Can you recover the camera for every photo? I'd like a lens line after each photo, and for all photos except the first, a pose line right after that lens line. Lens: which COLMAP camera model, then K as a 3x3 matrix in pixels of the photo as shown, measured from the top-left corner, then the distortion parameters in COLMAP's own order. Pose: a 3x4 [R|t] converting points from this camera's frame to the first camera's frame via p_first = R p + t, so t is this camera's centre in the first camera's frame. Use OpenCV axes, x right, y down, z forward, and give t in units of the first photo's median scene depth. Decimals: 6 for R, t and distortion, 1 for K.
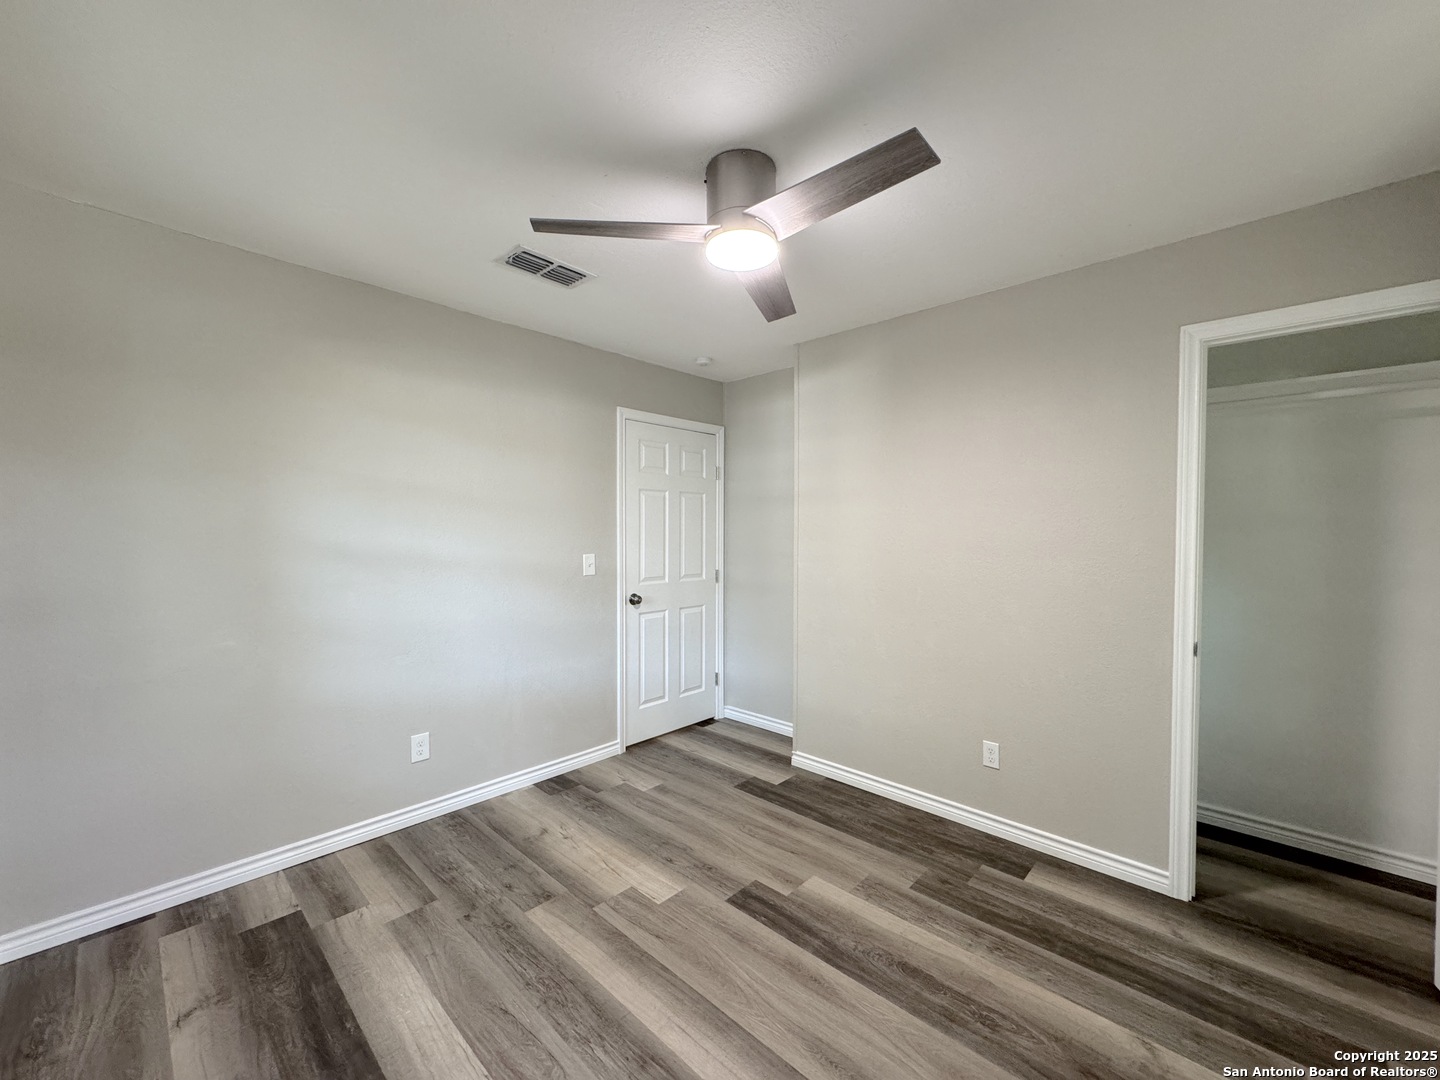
lens RADIAL K [[574.6, 0, 720.9], [0, 574.6, 537.5], [0, 0, 1]] dist [-0.003387, 0.000756]
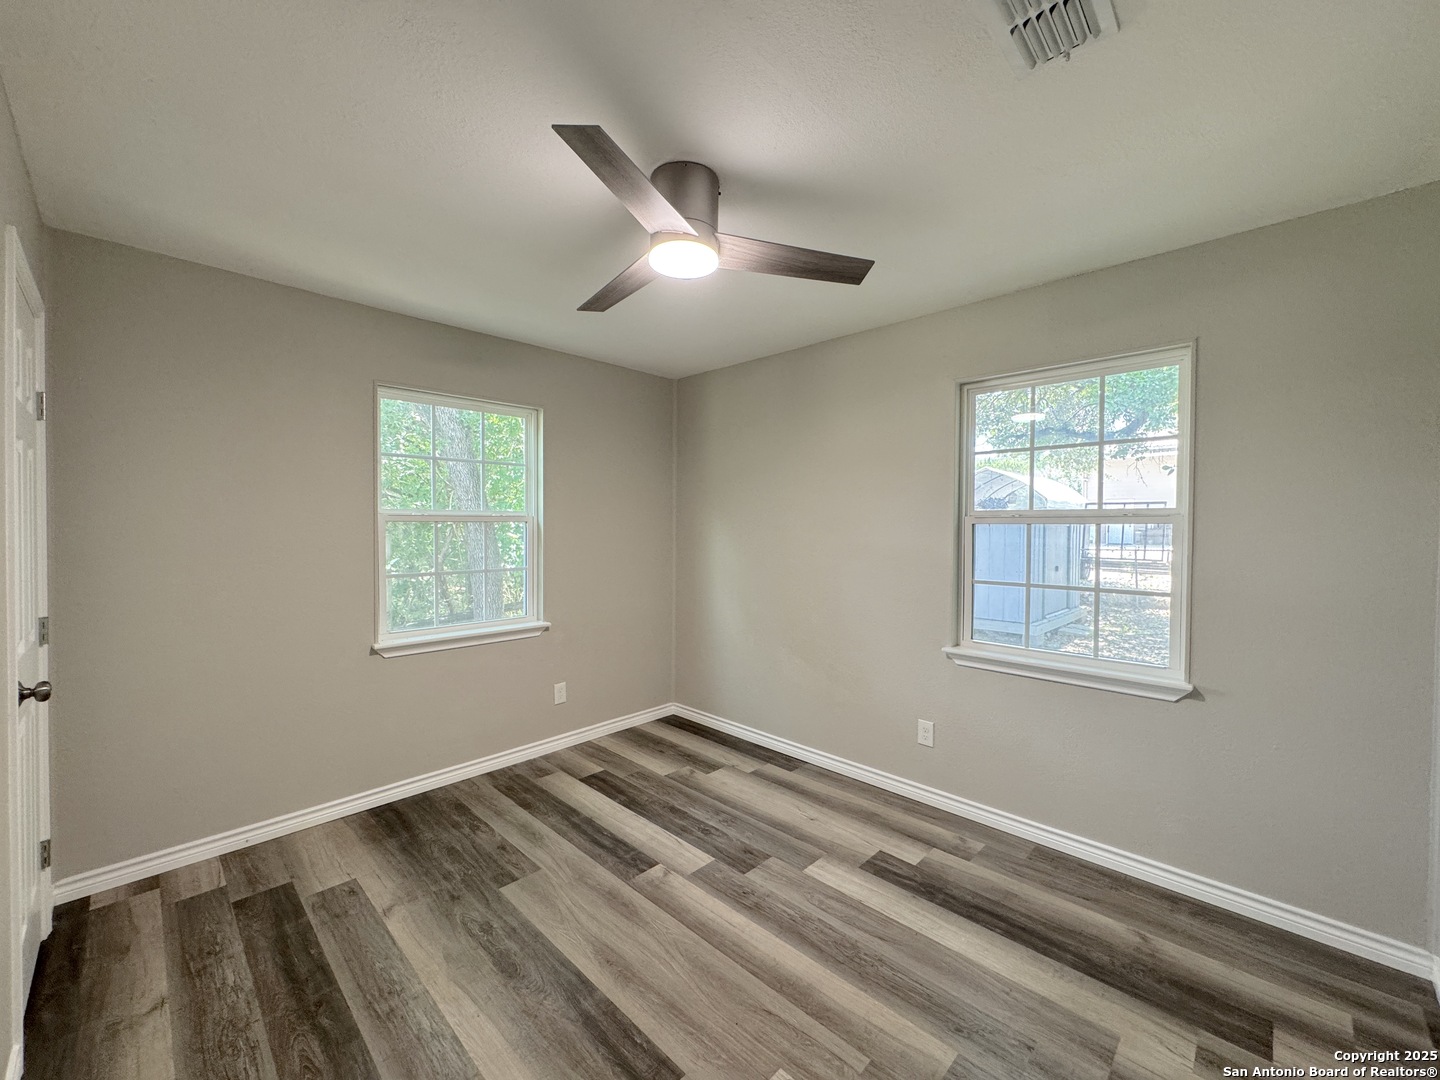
lens RADIAL K [[574.6, 0, 722.4], [0, 574.6, 537.1], [0, 0, 1]] dist [-0.003387, 0.000756]
pose [[-0.999917, -0.006453, 0.011191, -0.048891], [-0.006156, 0.999632, 0.026409, -0.032570], [-0.011357, 0.026338, -0.999589, 1.983933]]
